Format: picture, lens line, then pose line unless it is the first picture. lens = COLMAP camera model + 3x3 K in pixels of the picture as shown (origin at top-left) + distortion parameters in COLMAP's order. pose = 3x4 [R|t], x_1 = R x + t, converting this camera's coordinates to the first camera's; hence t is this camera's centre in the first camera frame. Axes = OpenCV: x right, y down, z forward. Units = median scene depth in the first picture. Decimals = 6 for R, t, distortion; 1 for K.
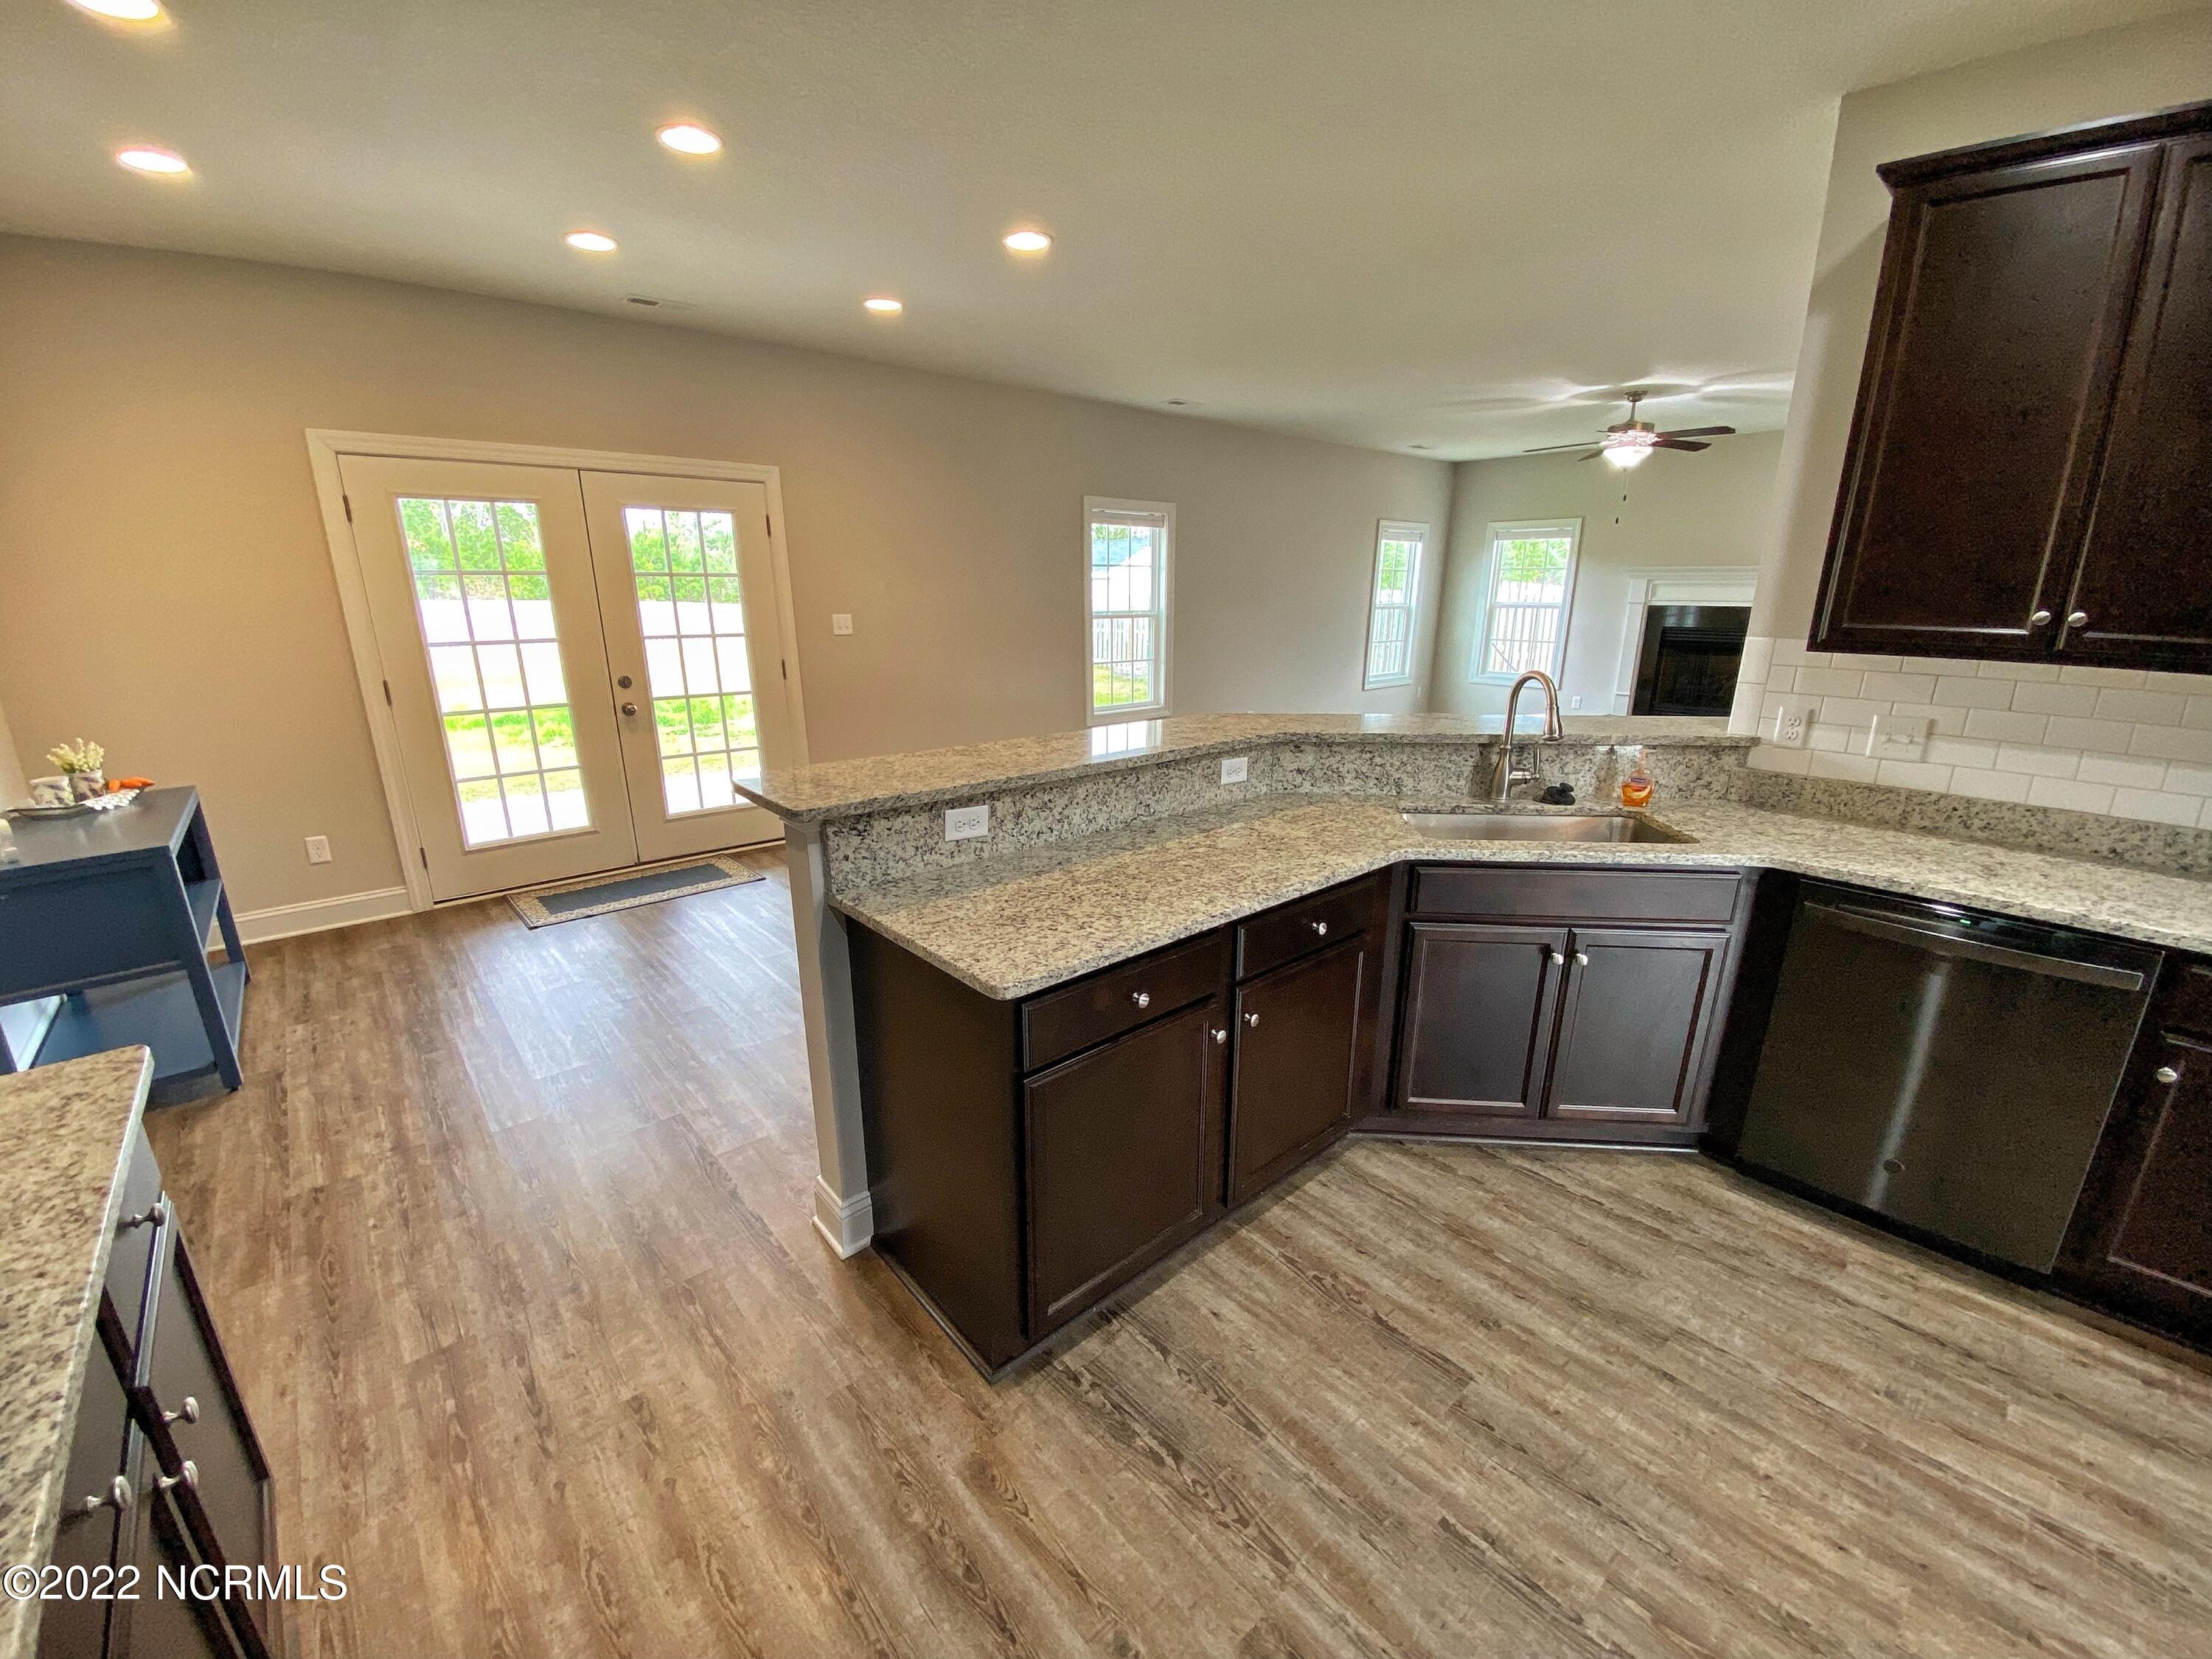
lens RADIAL K [[899.5, 0, 1101.1], [0, 899.5, 844.0], [0, 0, 1]] dist [0.000619, -0.010939]
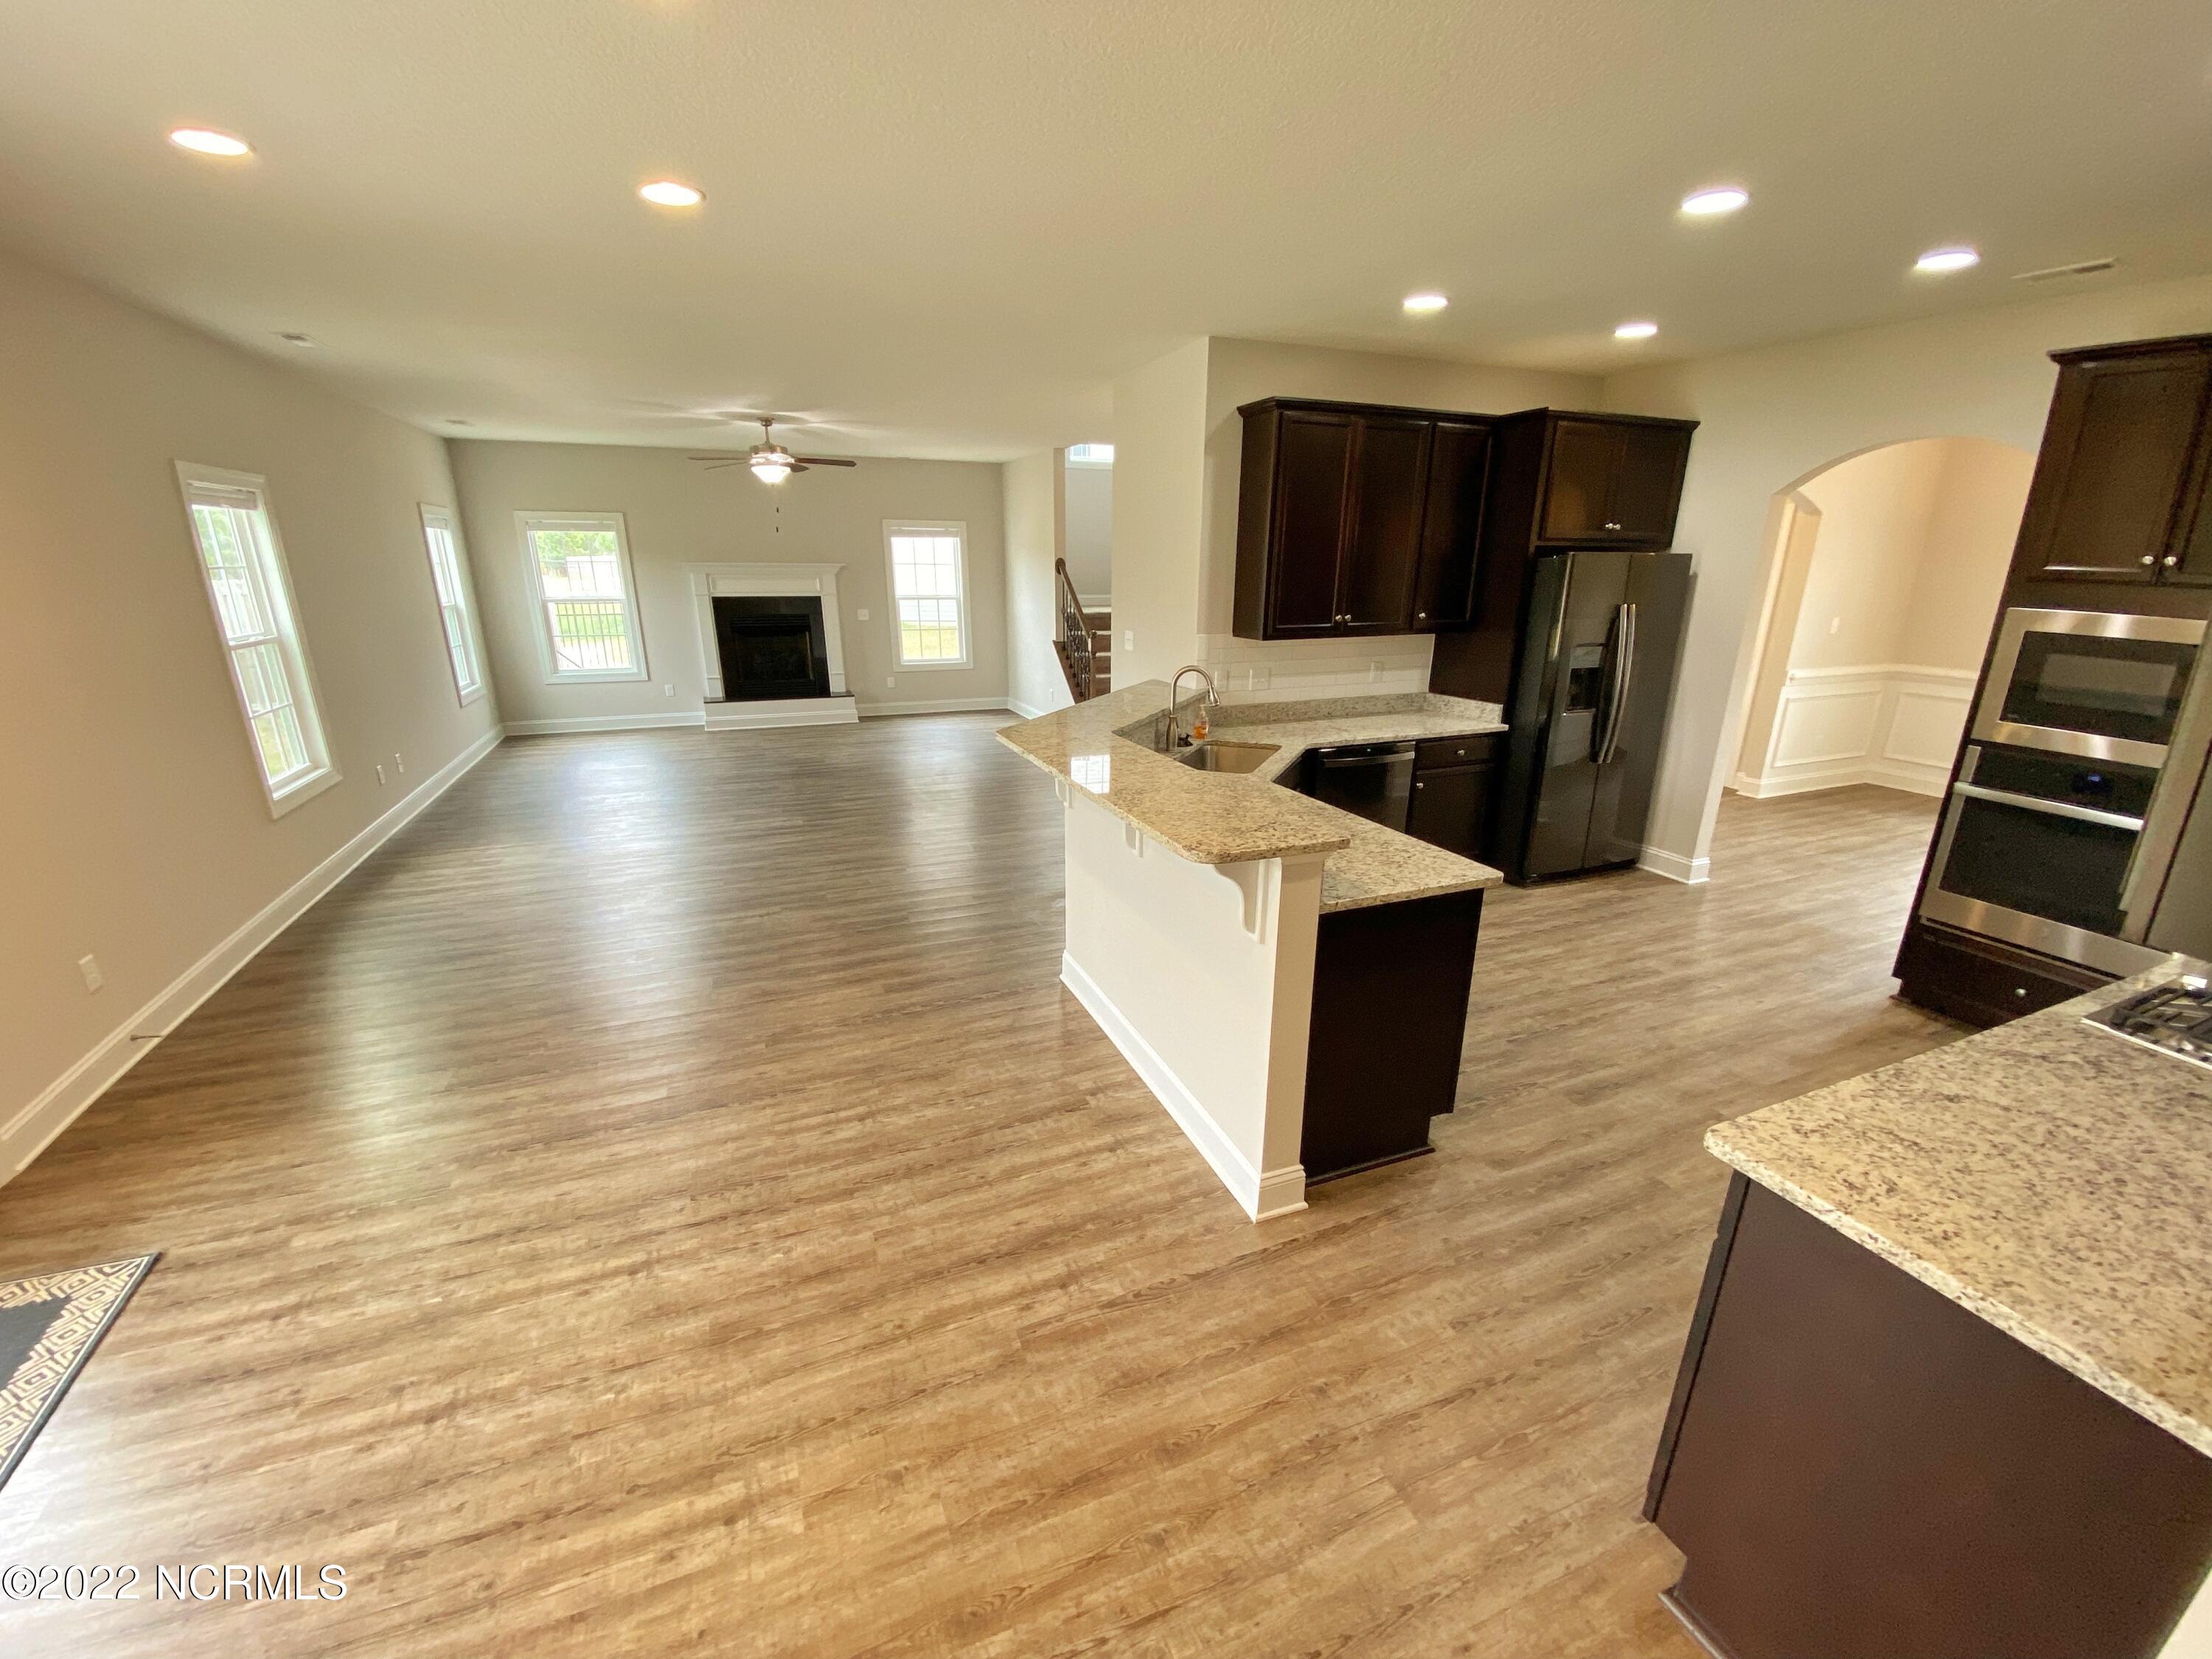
lens RADIAL K [[899.5, 0, 1105.9], [0, 899.5, 851.9], [0, 0, 1]] dist [0.000619, -0.010939]
pose [[0.317304, -0.291689, 0.902350, -1.487741], [0.258760, 0.942045, 0.213530, -0.349585], [-0.912338, 0.165738, 0.374392, 0.814971]]
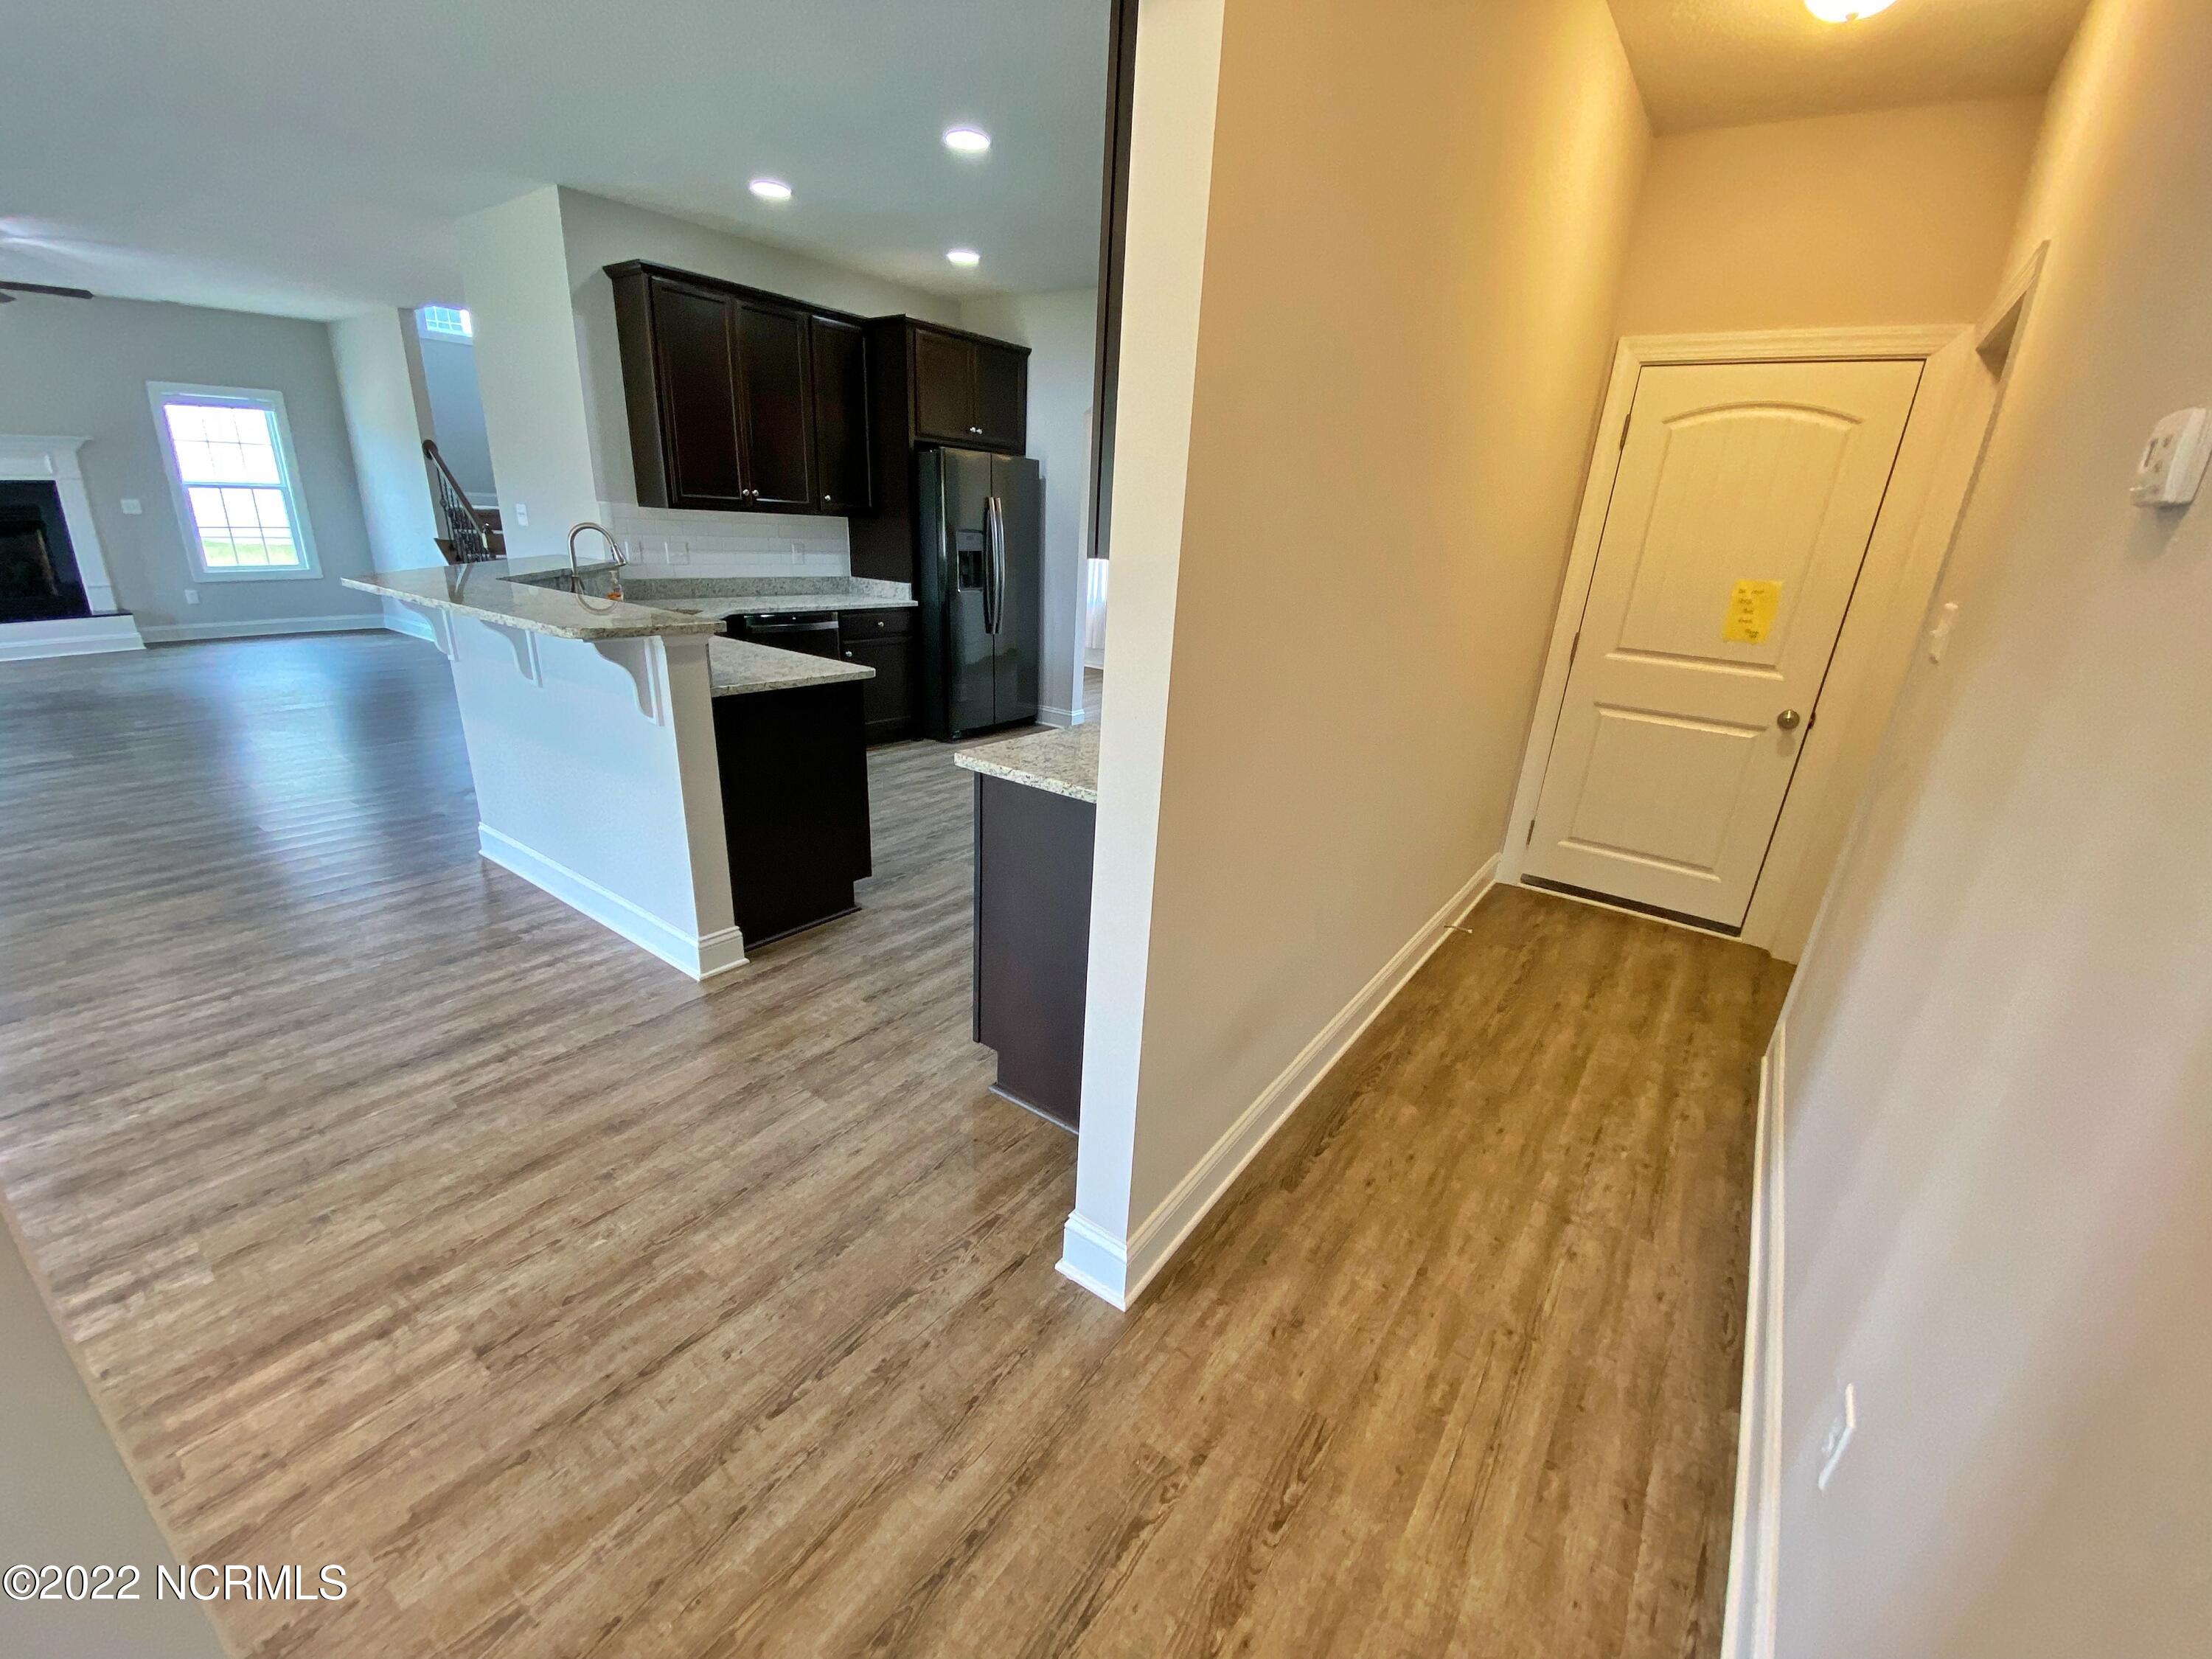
lens RADIAL K [[899.5, 0, 1117.0], [0, 899.5, 847.7], [0, 0, 1]] dist [0.000619, -0.010939]
pose [[-0.230655, -0.342596, 0.910728, -1.844552], [0.217294, 0.894194, 0.391409, -0.132595], [-0.948463, 0.288176, -0.131806, 0.668893]]
